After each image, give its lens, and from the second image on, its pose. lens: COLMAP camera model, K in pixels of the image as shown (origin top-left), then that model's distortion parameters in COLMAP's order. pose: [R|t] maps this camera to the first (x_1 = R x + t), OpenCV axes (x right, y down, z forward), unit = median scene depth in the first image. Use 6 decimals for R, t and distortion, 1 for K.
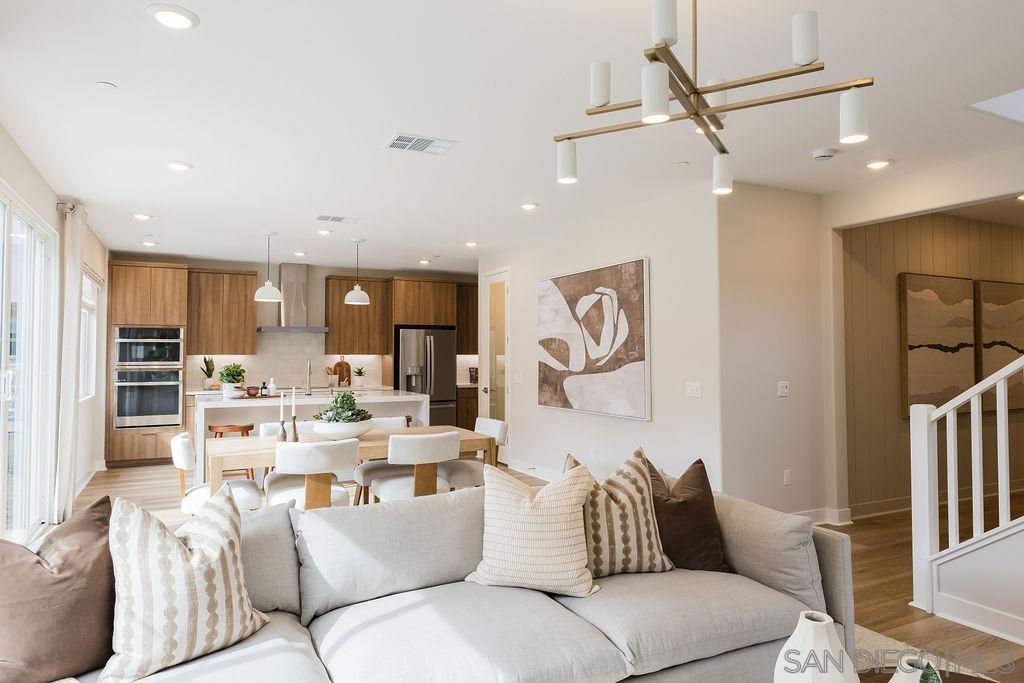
lens RADIAL K [[652.1, 0, 501.0], [0, 652.1, 337.4], [0, 0, 1]] dist [0.029701, -0.031732]
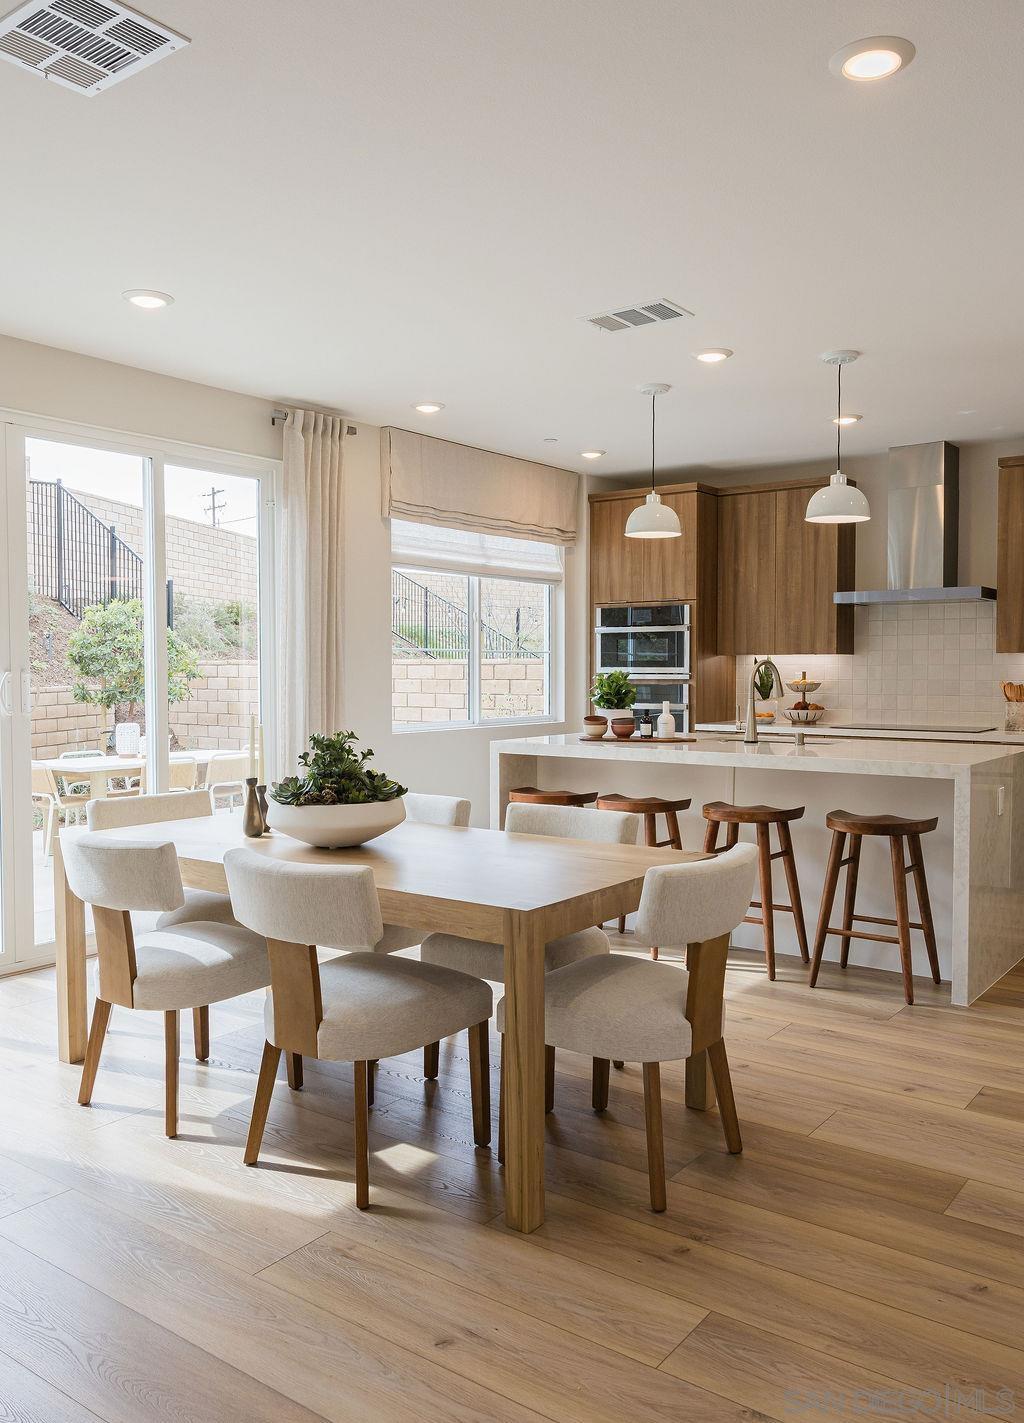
lens RADIAL K [[1127.7, 0, 512.0], [0, 1127.7, 711.5], [0, 0, 1]] dist [0.034207, 0.000371]
pose [[0.452721, 0.037157, -0.890878, 0.252784], [0.025078, 0.998205, 0.054378, 0.017965], [0.891299, -0.046960, 0.450977, 0.425072]]
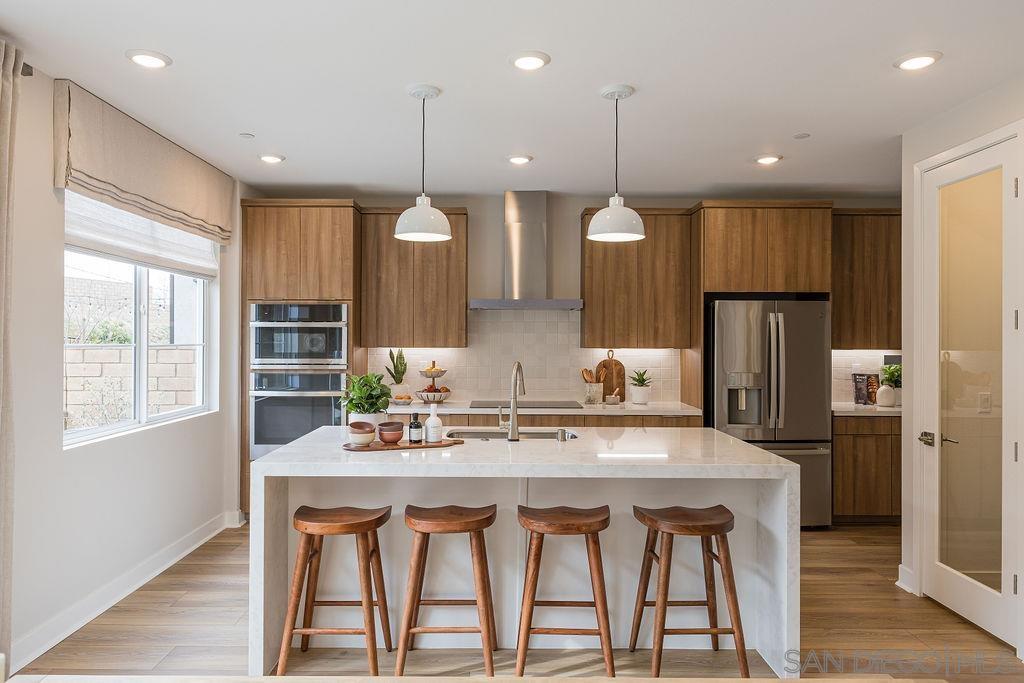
lens RADIAL K [[673.7, 0, 498.1], [0, 673.7, 335.1], [0, 0, 1]] dist [0.003252, 0.003587]
pose [[0.896176, 0.002174, -0.443693, -0.075980], [0.007893, 0.999752, 0.020841, 0.002652], [0.443629, -0.022179, 0.895936, 0.469199]]
